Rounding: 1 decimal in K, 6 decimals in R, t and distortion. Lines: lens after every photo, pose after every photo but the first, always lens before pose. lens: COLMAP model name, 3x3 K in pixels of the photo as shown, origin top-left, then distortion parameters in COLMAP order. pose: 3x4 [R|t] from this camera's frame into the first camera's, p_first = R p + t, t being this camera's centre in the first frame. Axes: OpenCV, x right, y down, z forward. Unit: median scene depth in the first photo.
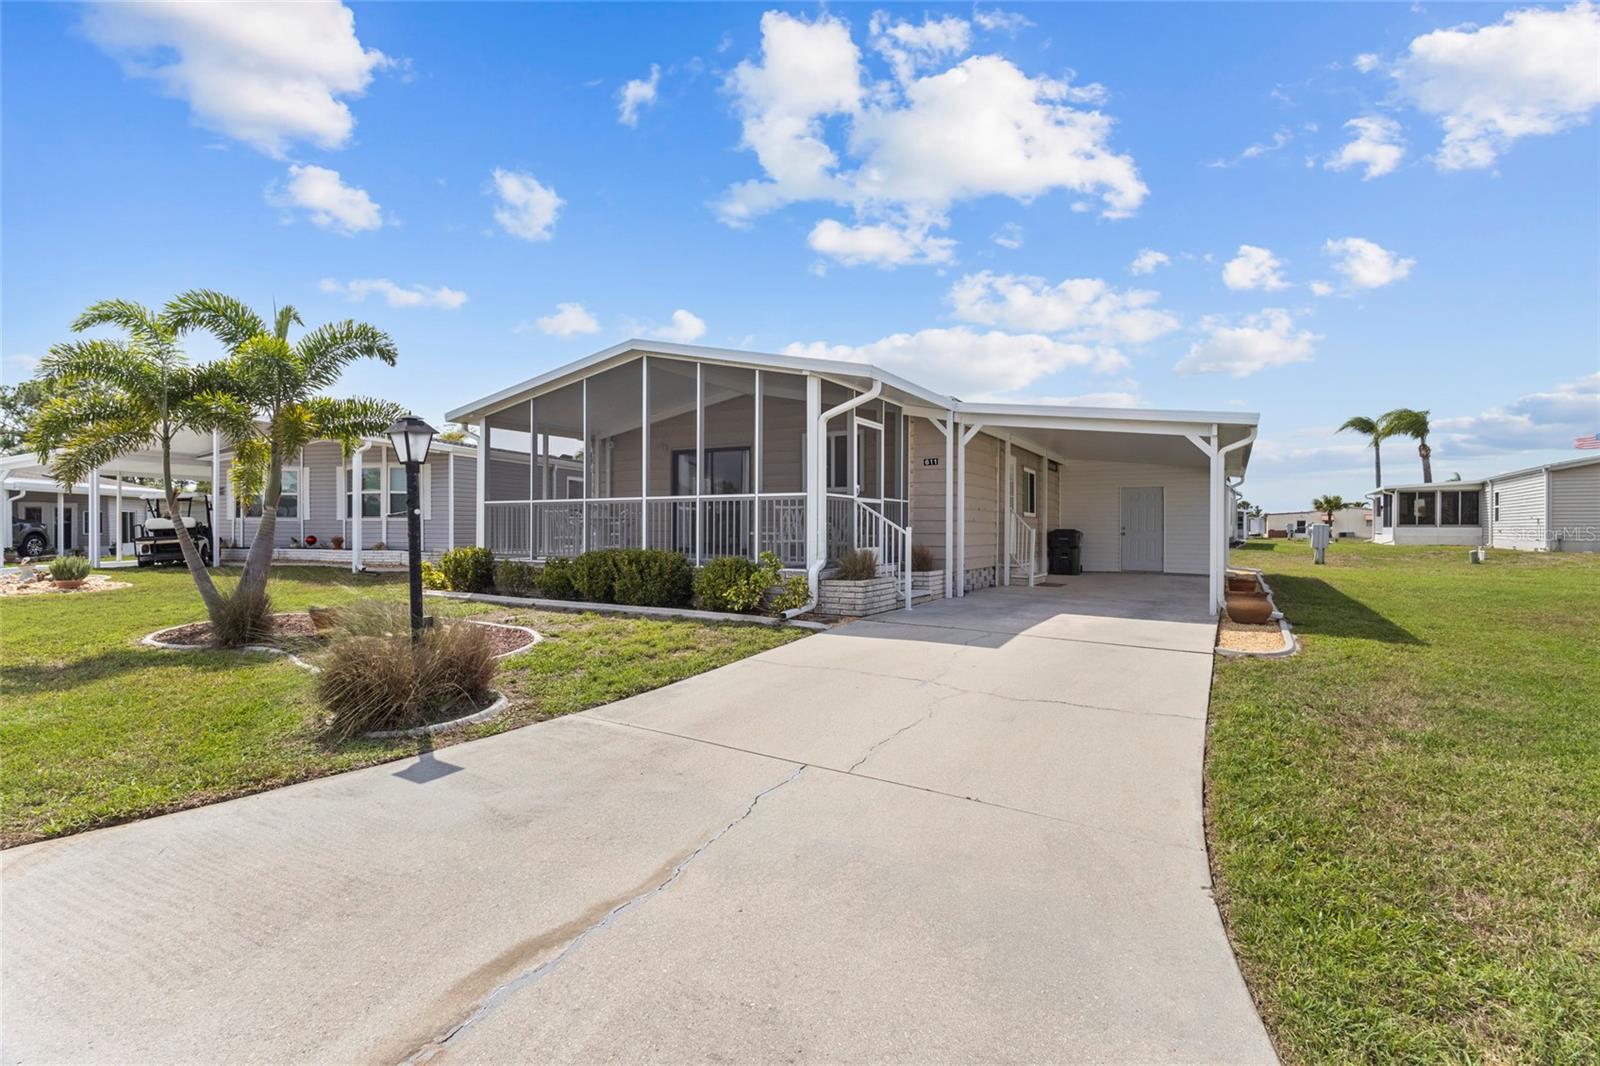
lens RADIAL K [[730.7, 0, 791.7], [0, 730.7, 528.3], [0, 0, 1]] dist [0.001811, 0.000365]
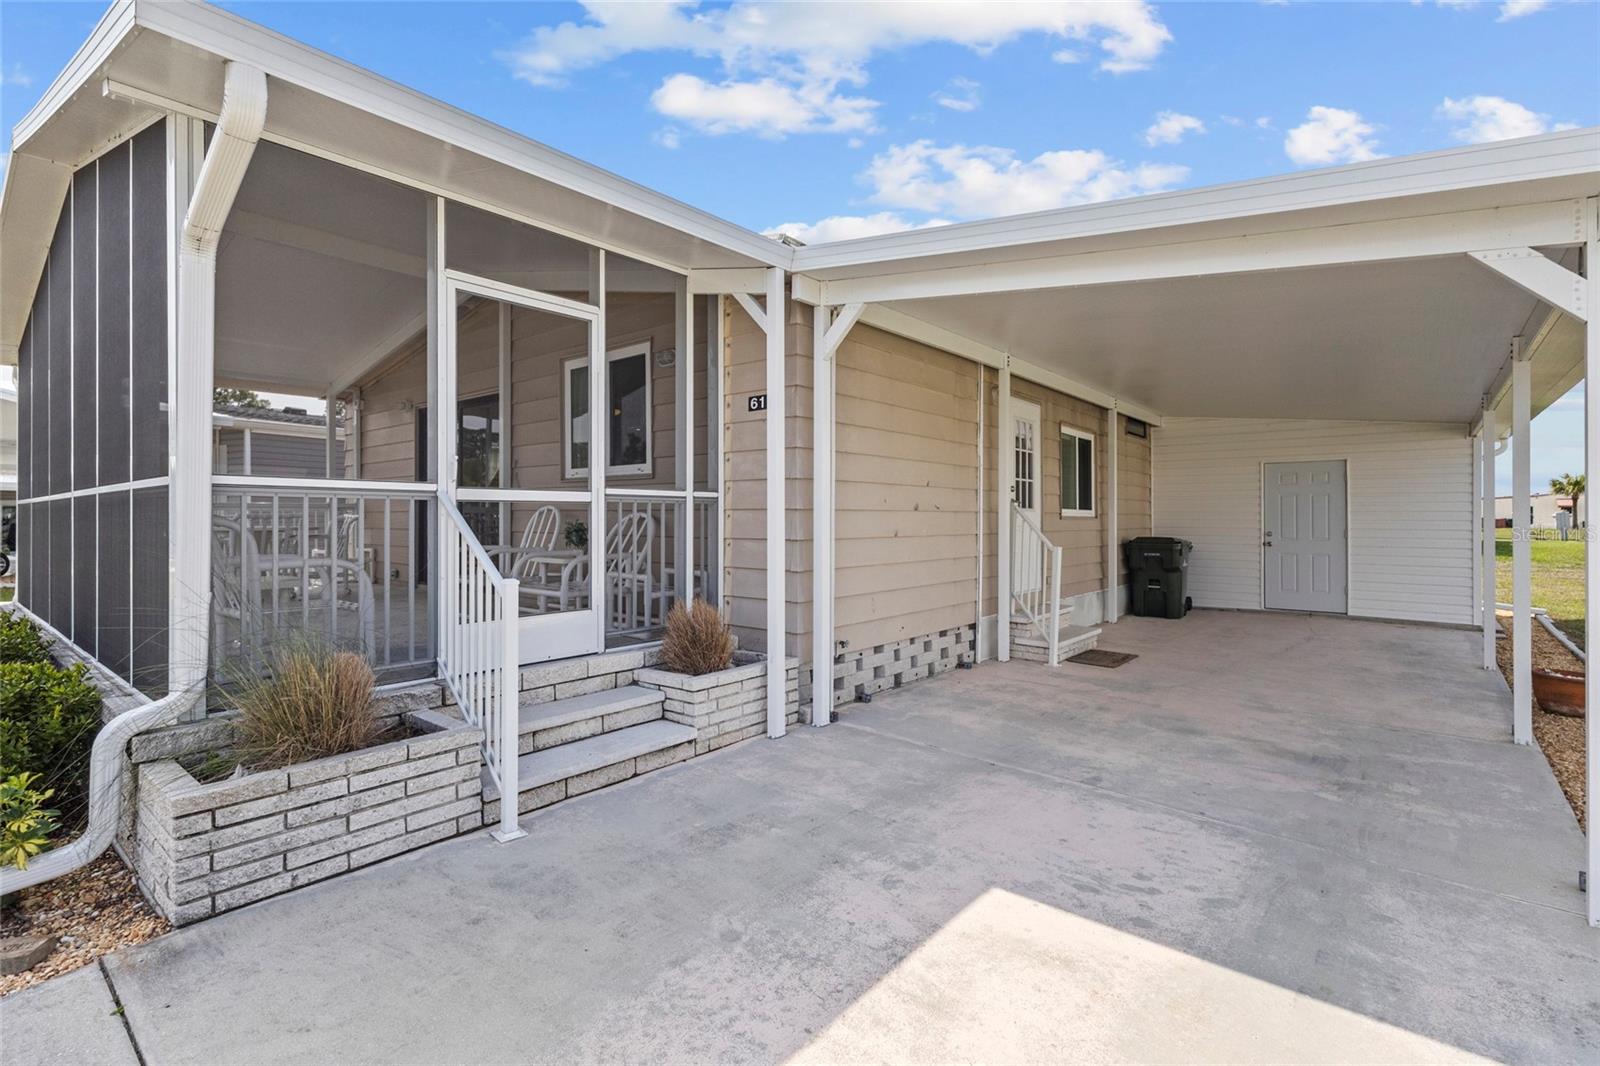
lens RADIAL K [[751.2, 0, 792.9], [0, 751.2, 524.7], [0, 0, 1]] dist [0.003942, 0.000895]
pose [[0.988165, -0.011224, -0.152984, 0.217475], [0.011781, 0.999927, 0.002734, -0.015742], [0.152943, -0.004504, 0.988225, 0.446334]]
